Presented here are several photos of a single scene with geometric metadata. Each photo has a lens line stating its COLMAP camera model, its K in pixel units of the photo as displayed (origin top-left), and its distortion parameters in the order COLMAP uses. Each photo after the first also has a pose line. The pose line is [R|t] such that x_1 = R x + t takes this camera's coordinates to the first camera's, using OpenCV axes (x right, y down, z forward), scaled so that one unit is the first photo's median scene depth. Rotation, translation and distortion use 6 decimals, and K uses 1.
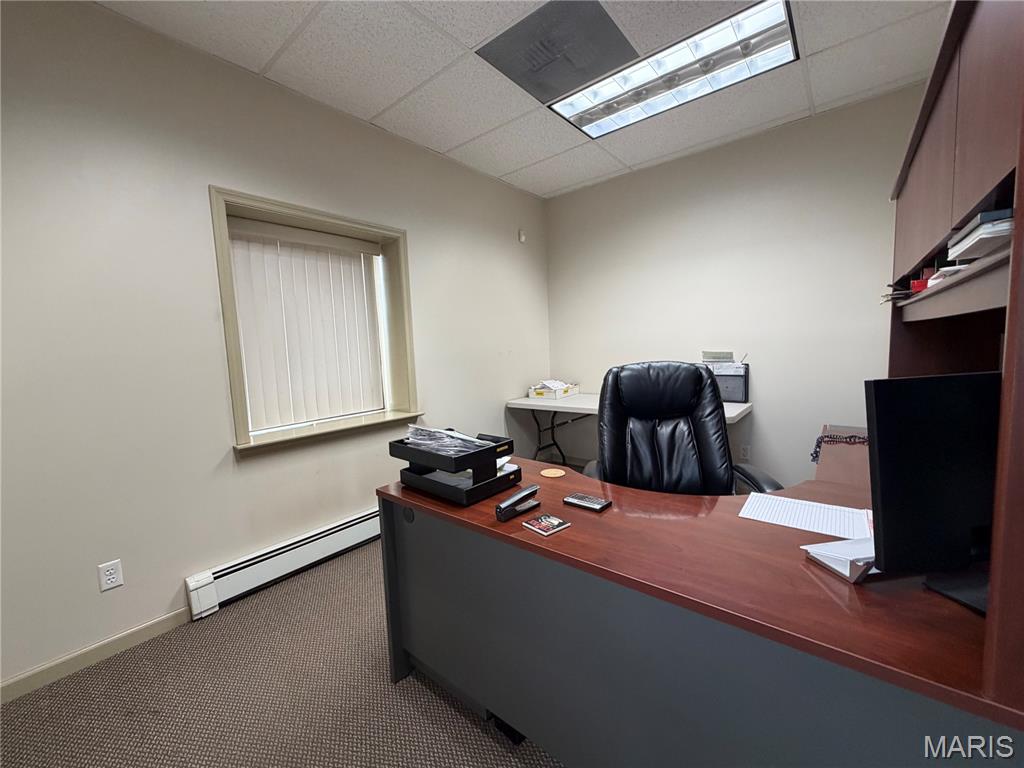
lens RADIAL K [[409.8, 0, 513.8], [0, 409.8, 382.2], [0, 0, 1]] dist [0.000964, 0.000207]
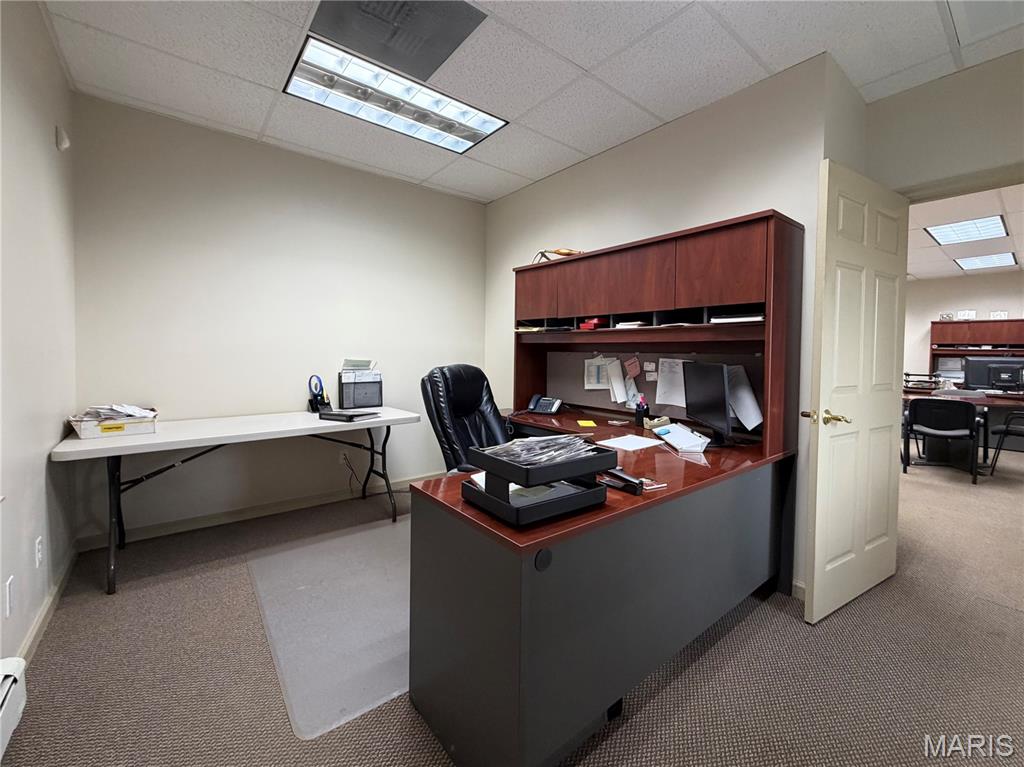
lens RADIAL K [[409.8, 0, 533.1], [0, 409.8, 363.2], [0, 0, 1]] dist [0.000964, 0.000207]
pose [[0.191274, 0.014521, 0.981429, -0.539671], [0.065016, 0.997507, -0.027430, -0.010858], [-0.979381, 0.069055, 0.189853, 0.453052]]
